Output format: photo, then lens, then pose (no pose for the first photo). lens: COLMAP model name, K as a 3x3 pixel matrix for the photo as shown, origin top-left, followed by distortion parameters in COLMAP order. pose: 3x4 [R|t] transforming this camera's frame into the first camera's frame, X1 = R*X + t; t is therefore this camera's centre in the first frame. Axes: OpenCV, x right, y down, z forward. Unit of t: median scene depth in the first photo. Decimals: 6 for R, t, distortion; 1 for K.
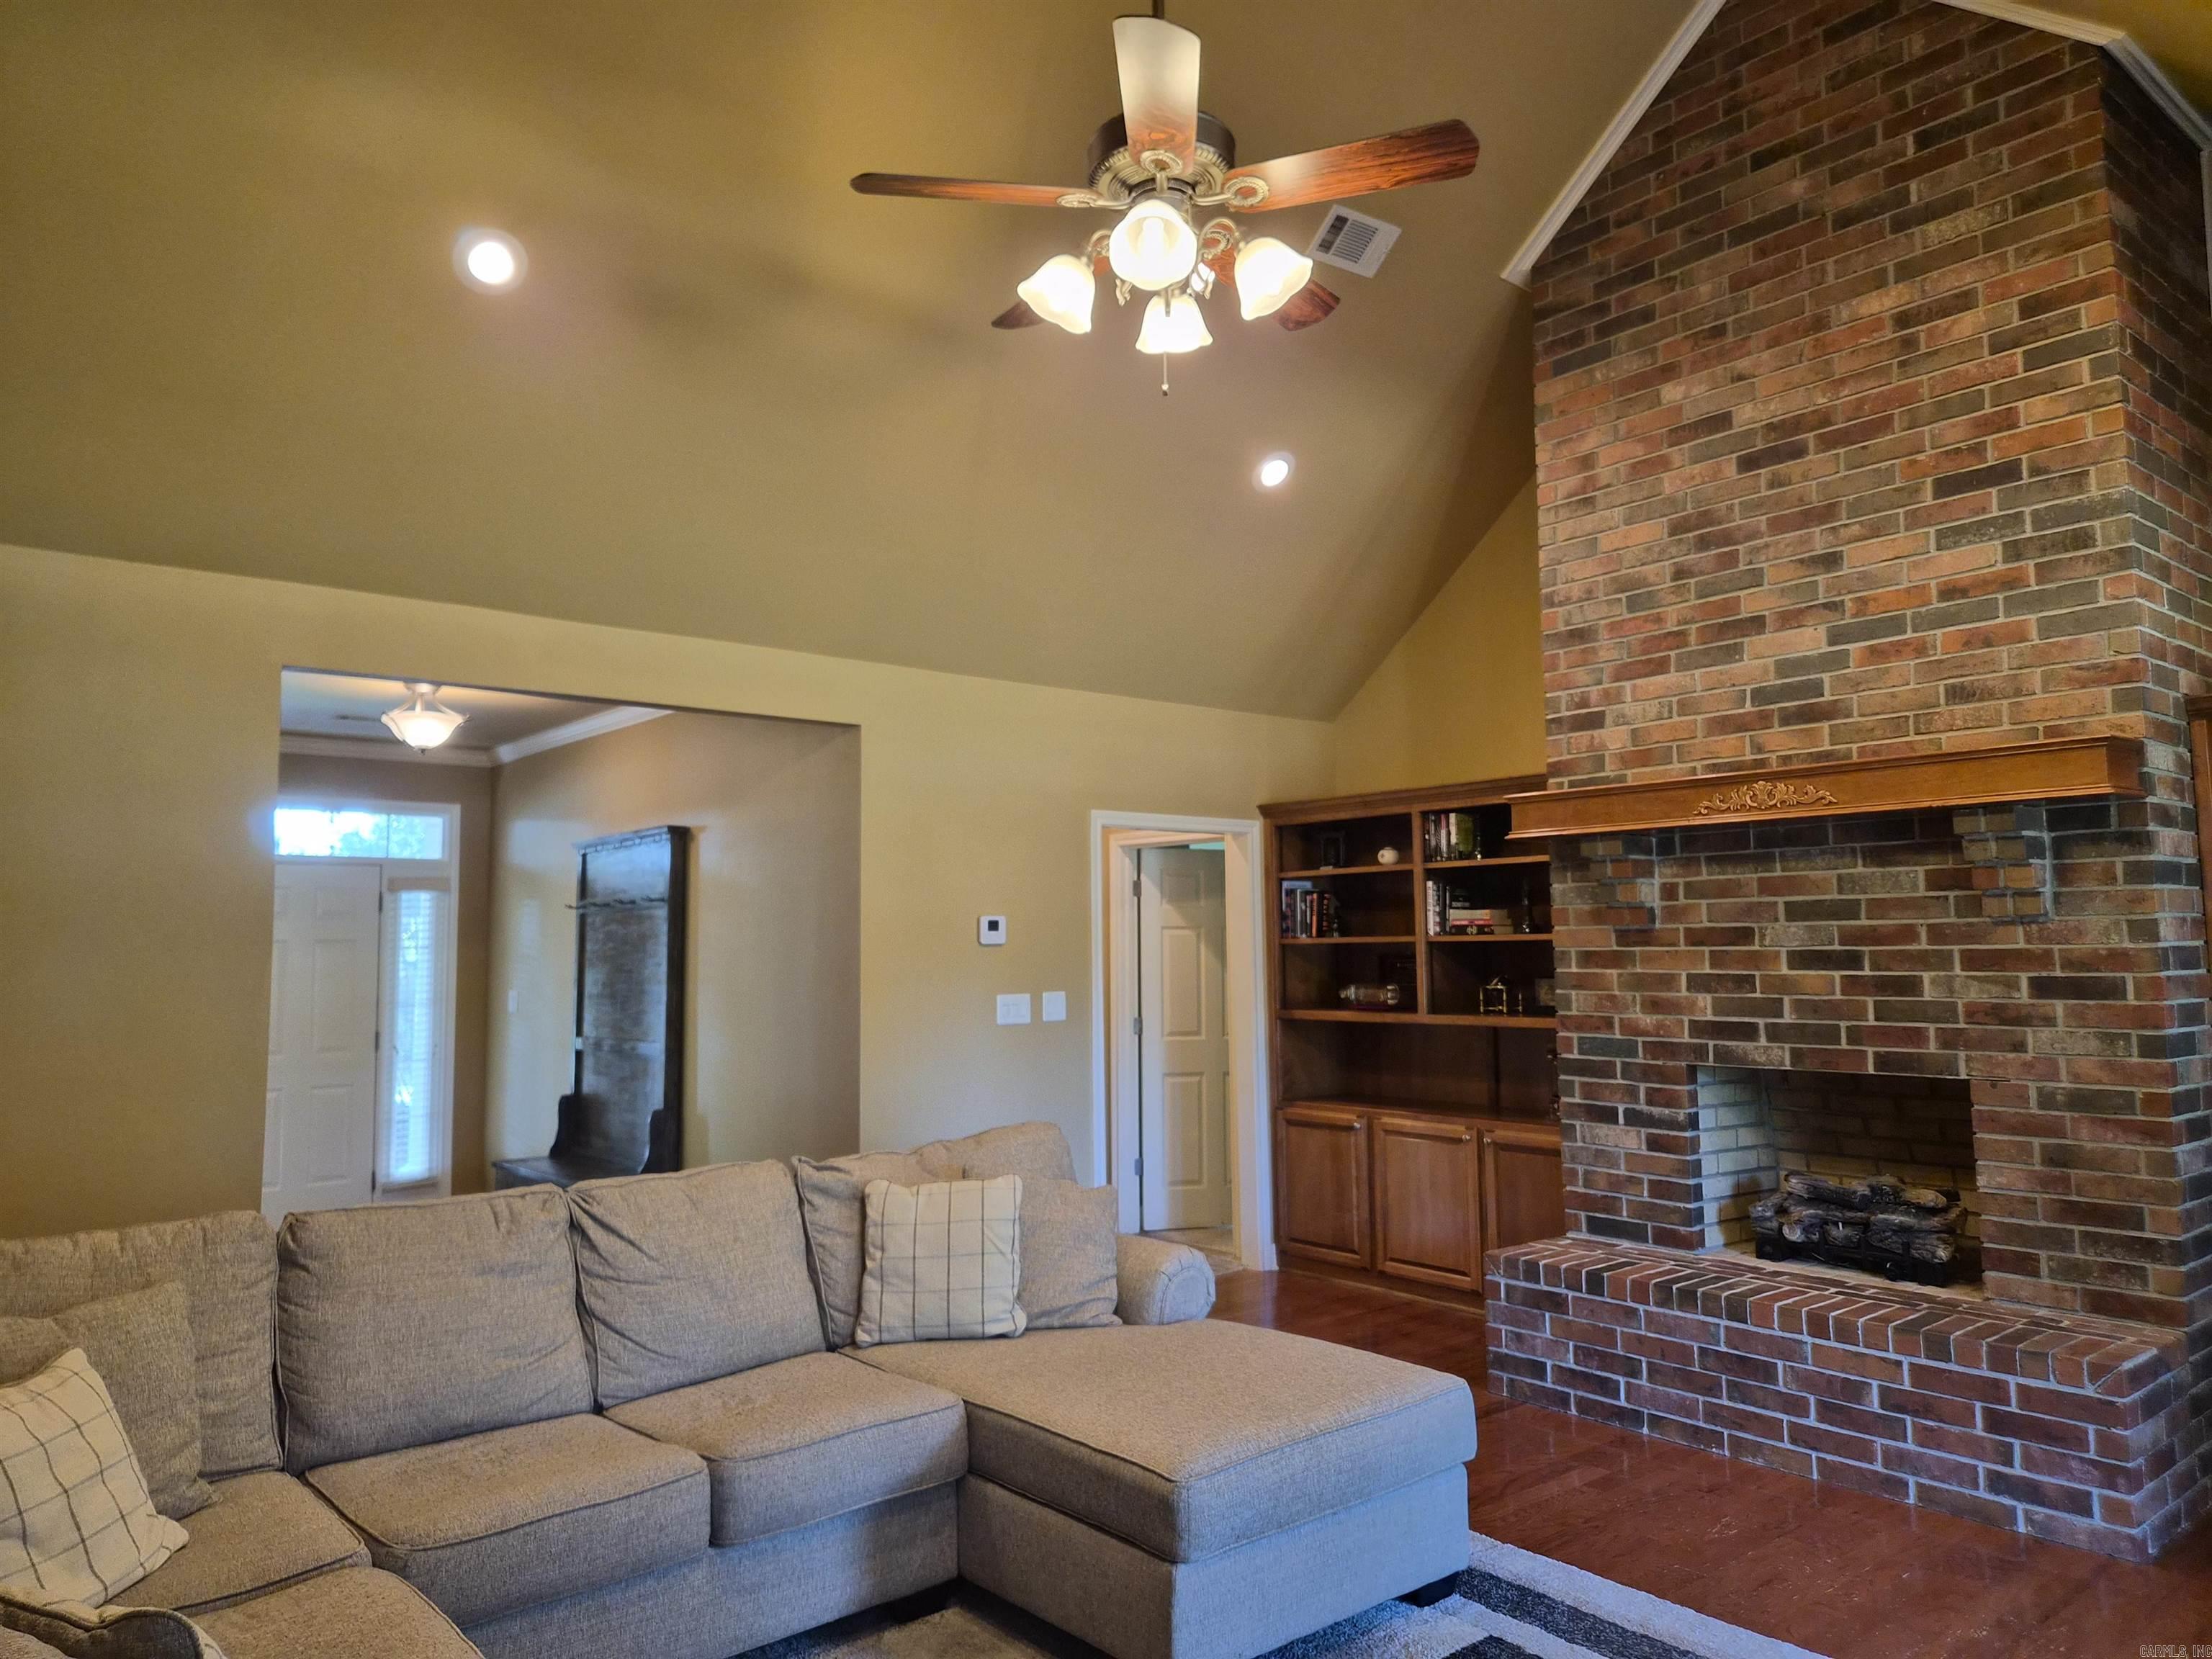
lens RADIAL K [[1483.0, 0, 1087.3], [0, 1483.0, 825.9], [0, 0, 1]] dist [0.069157, -0.060309]
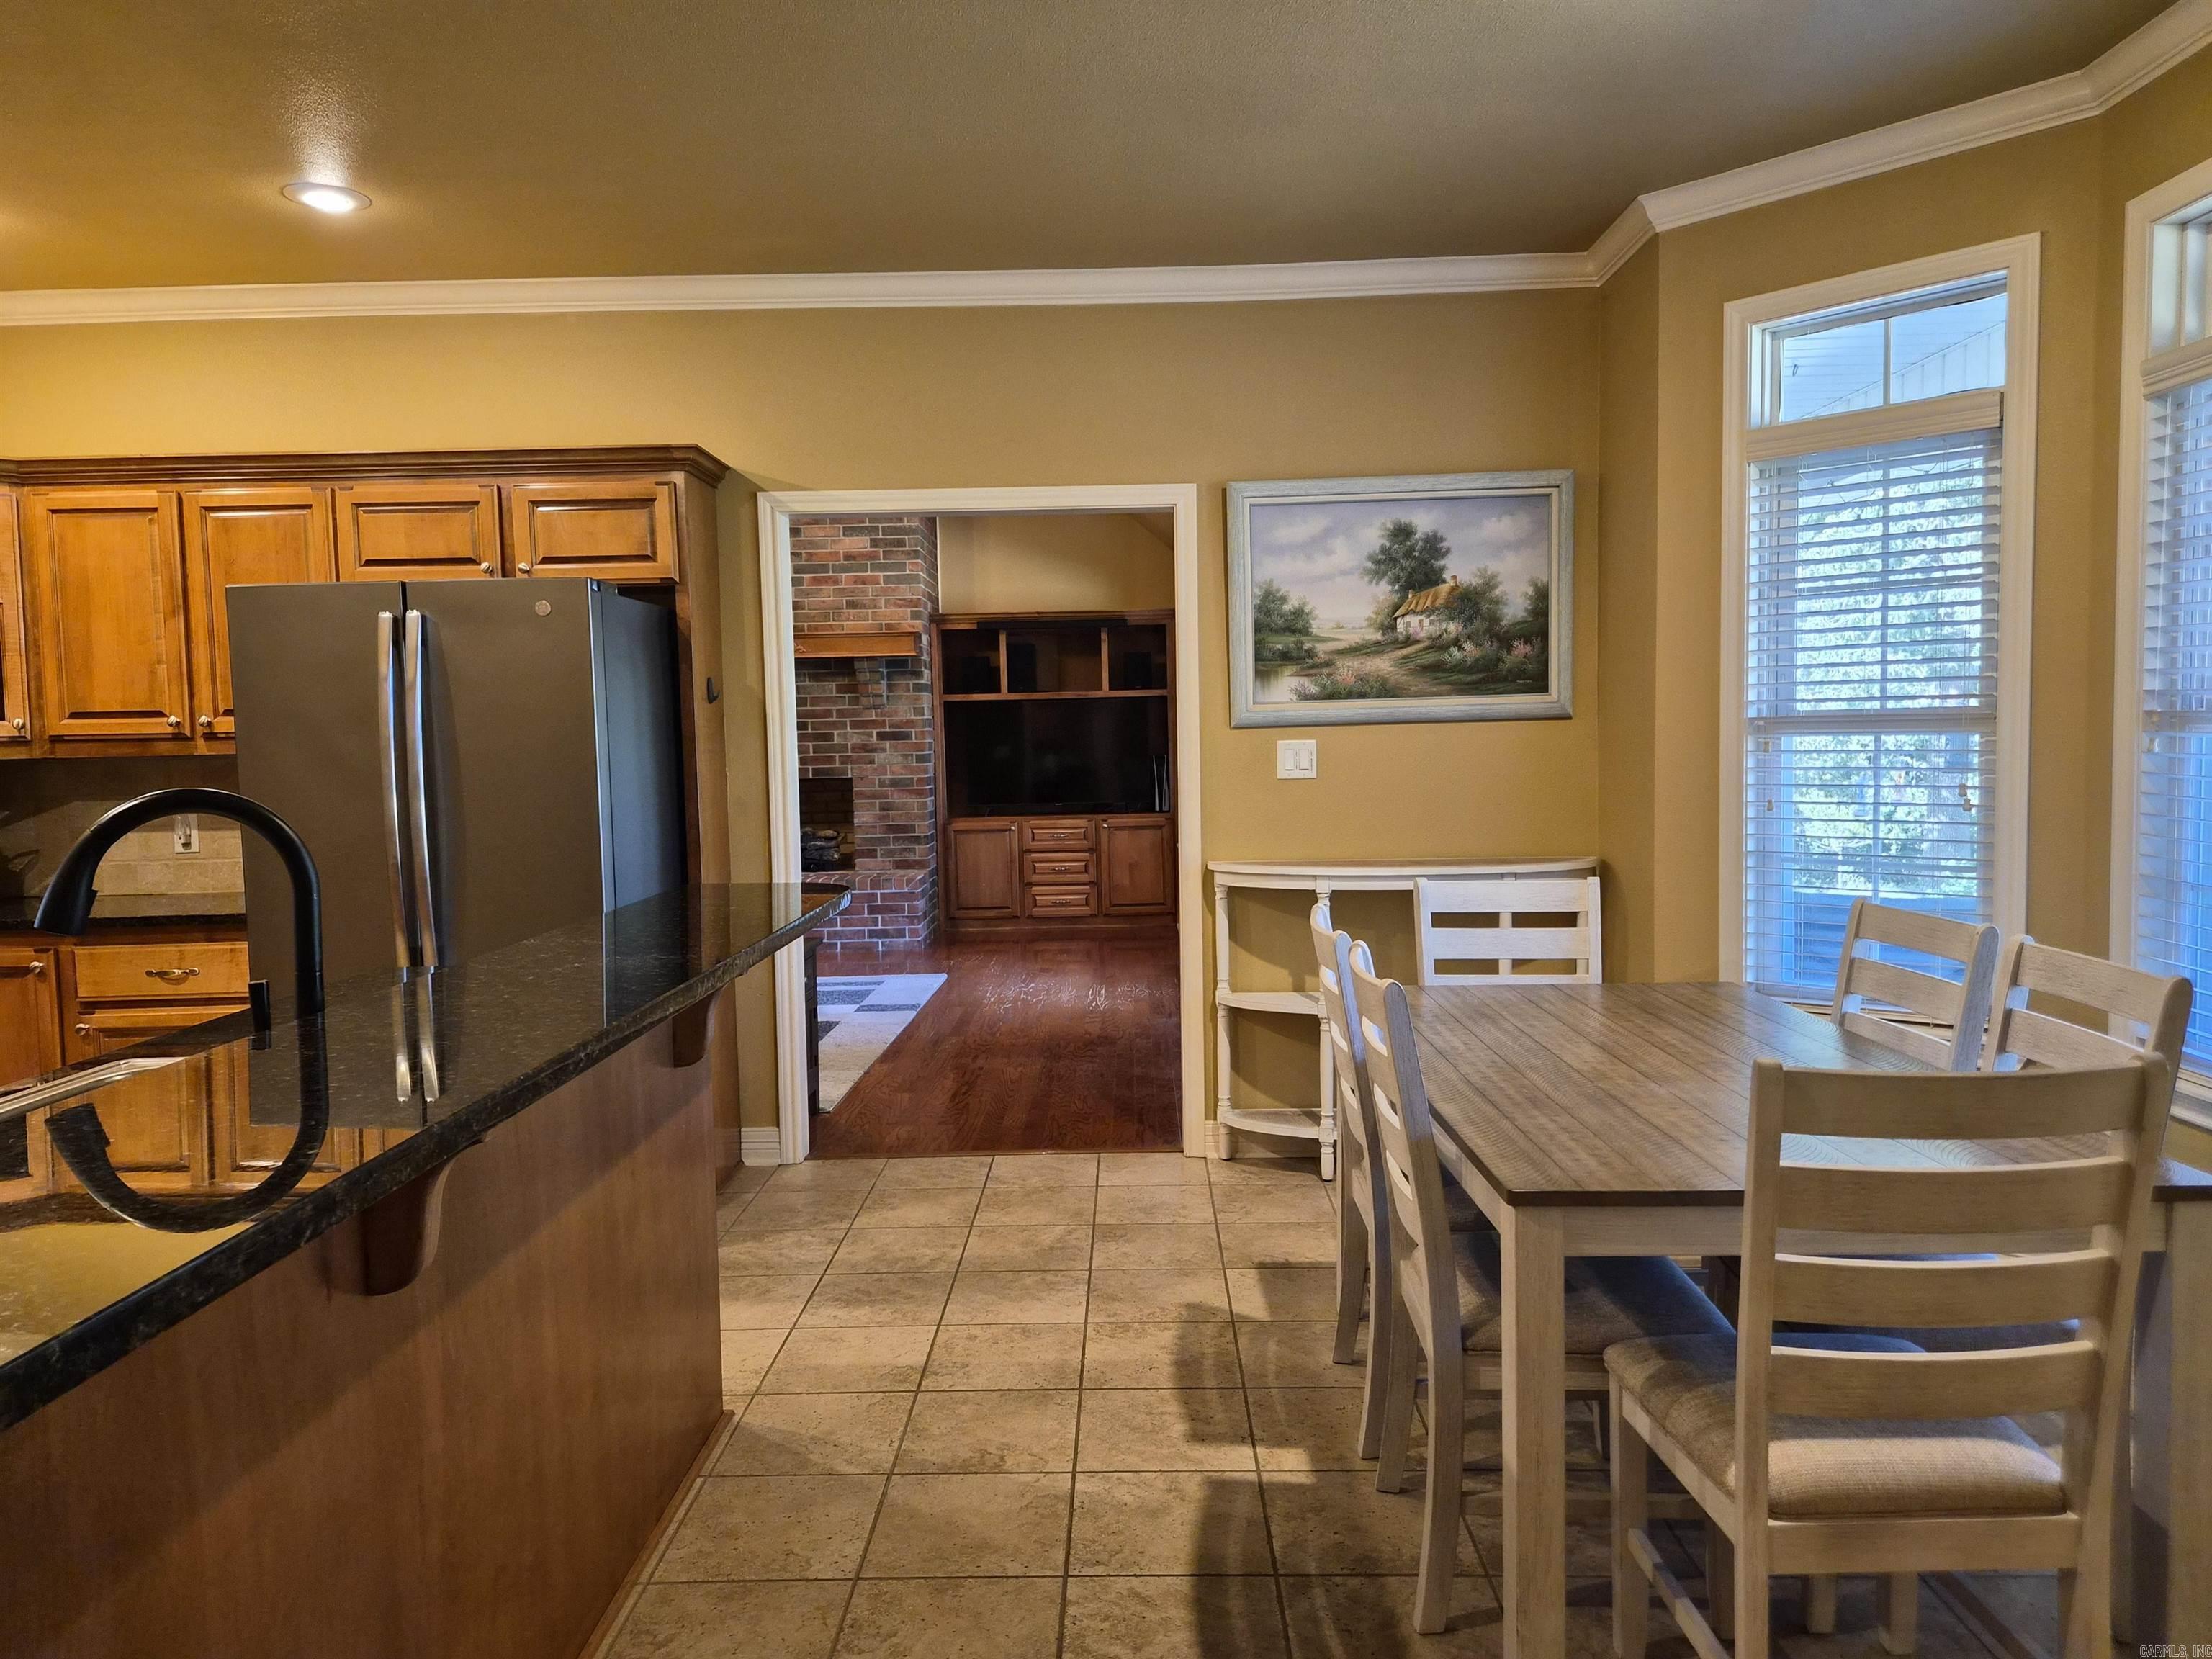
lens RADIAL K [[1483.0, 0, 1112.8], [0, 1483.0, 826.4], [0, 0, 1]] dist [0.069157, -0.060309]
pose [[0.641680, -0.049641, 0.765364, -0.853315], [-0.050261, 0.993037, 0.106546, -0.016064], [-0.765324, -0.106836, 0.634717, -0.705641]]
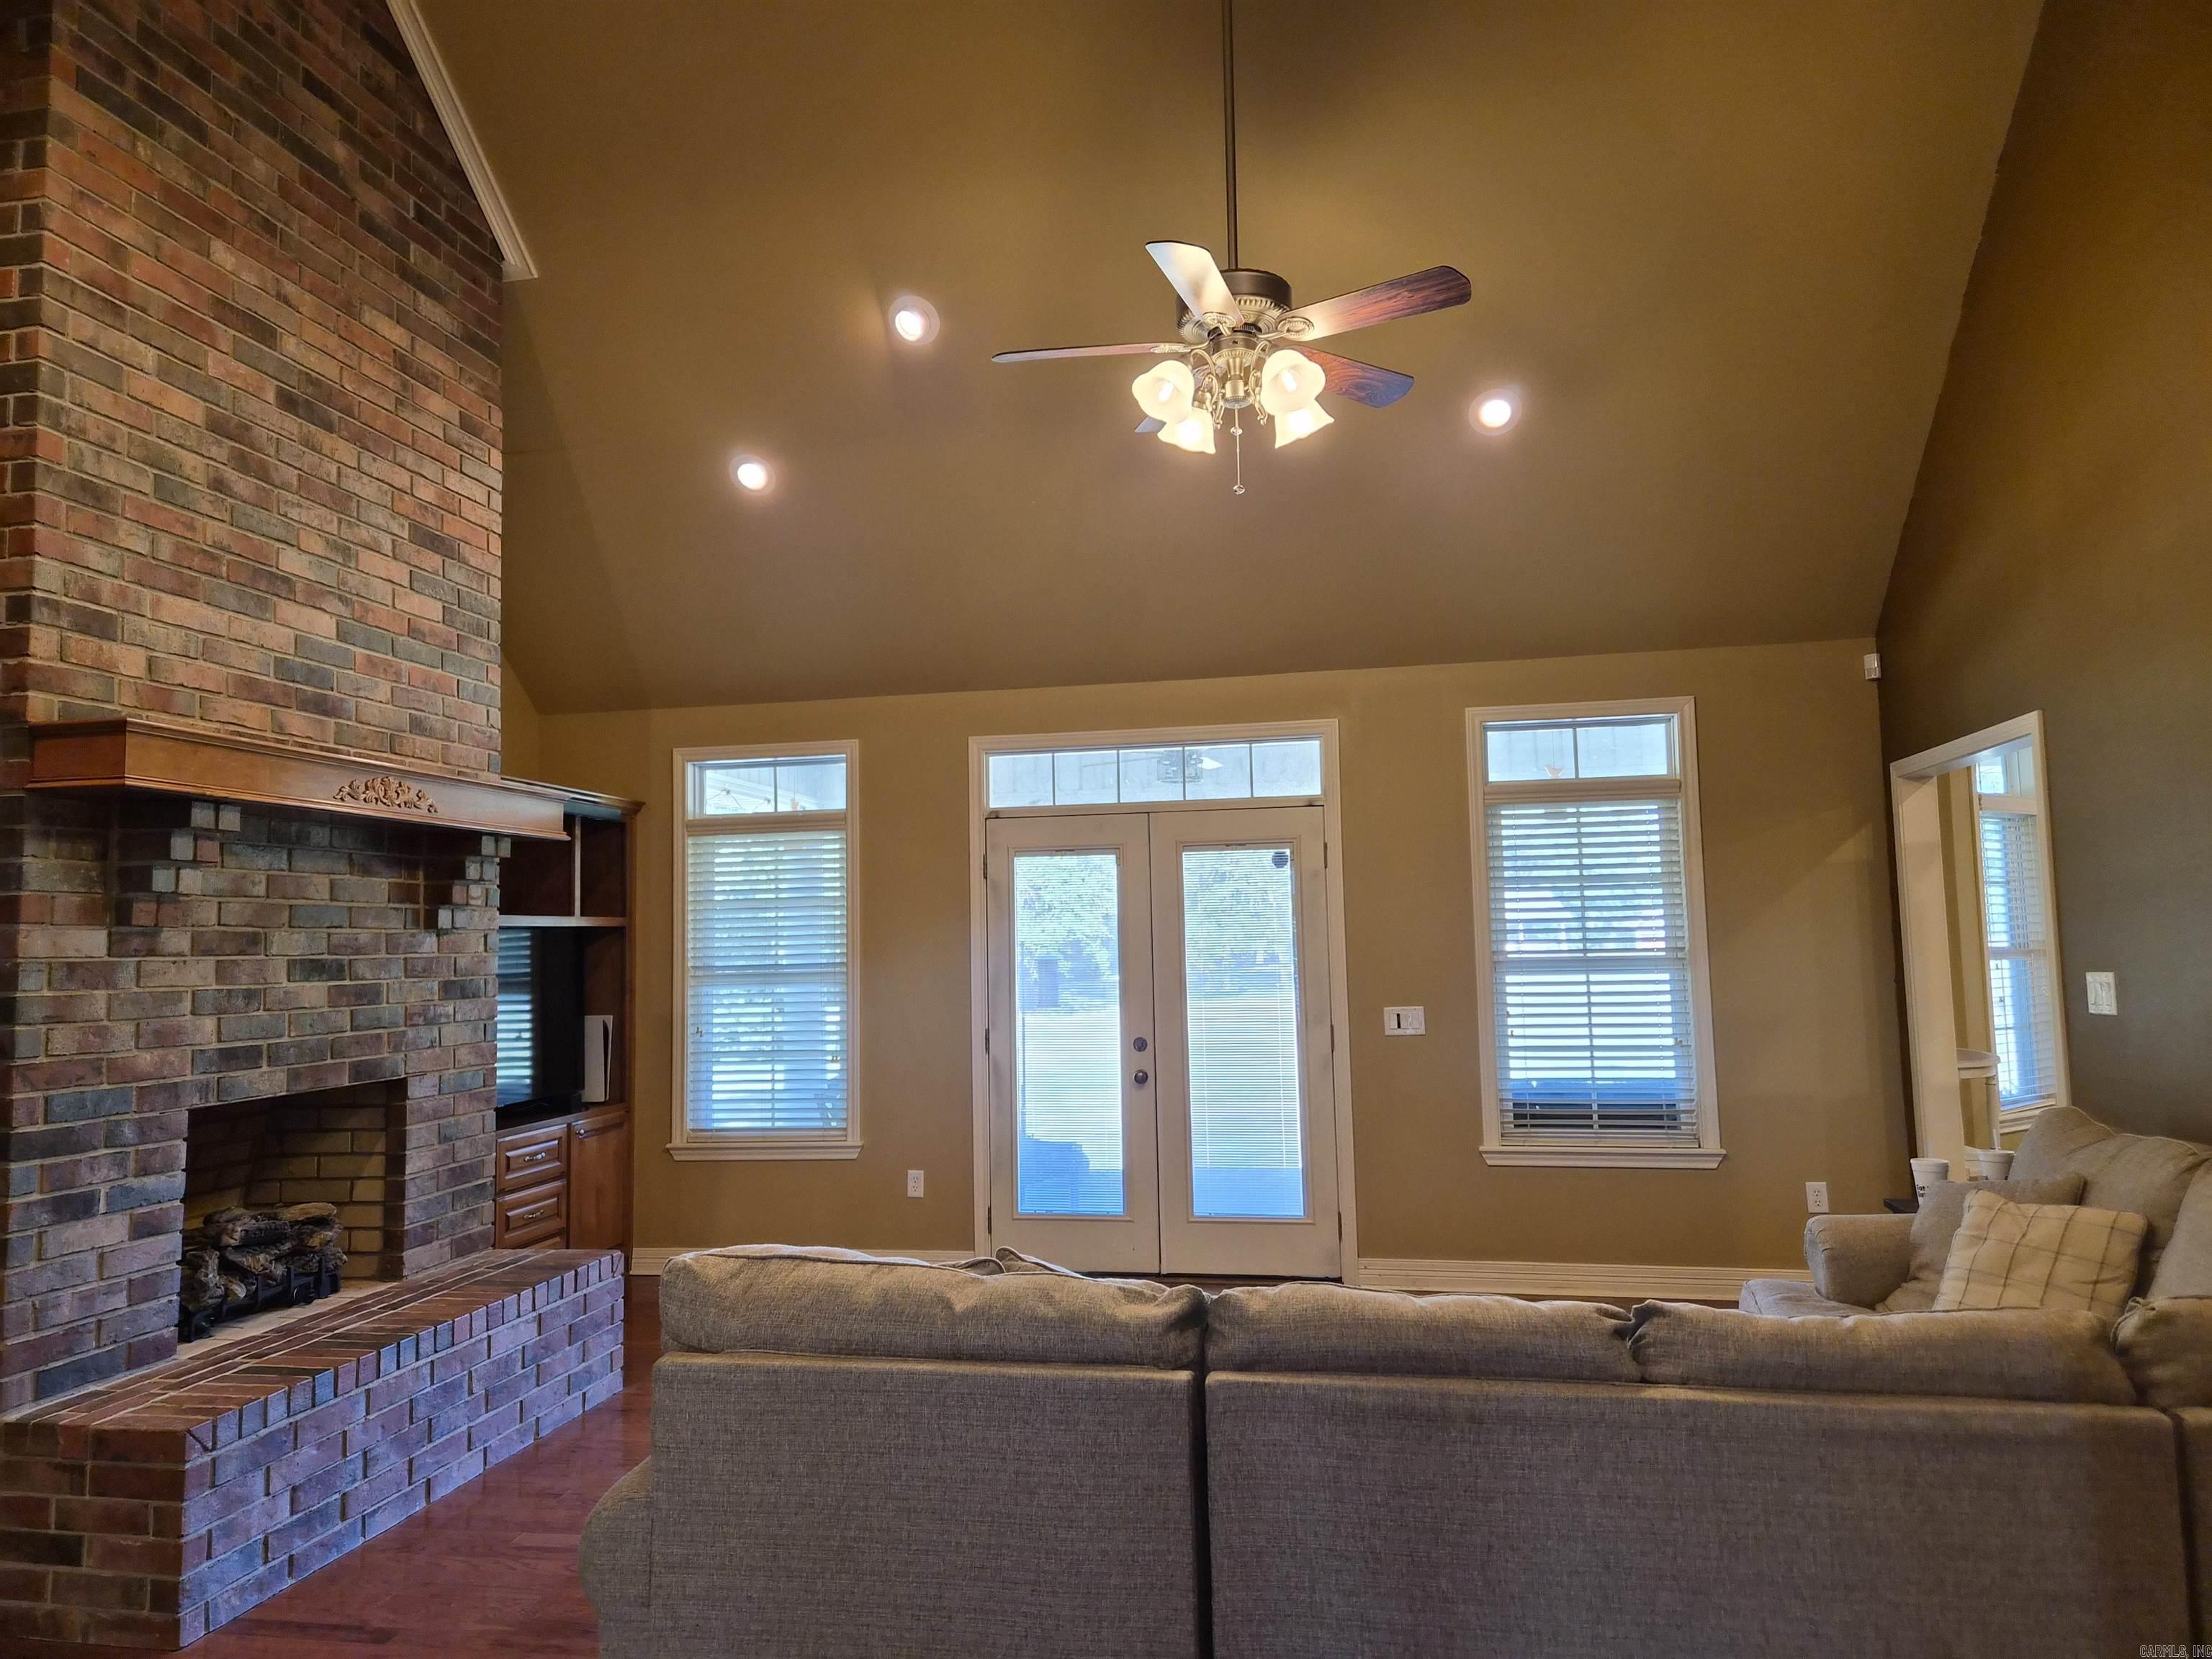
lens RADIAL K [[1483.0, 0, 1107.6], [0, 1483.0, 819.6], [0, 0, 1]] dist [0.069157, -0.060309]
pose [[-0.644279, 0.088304, 0.759676, -0.565780], [-0.038122, 0.988369, -0.147219, 0.120983], [-0.763840, -0.123811, -0.633419, 1.286884]]
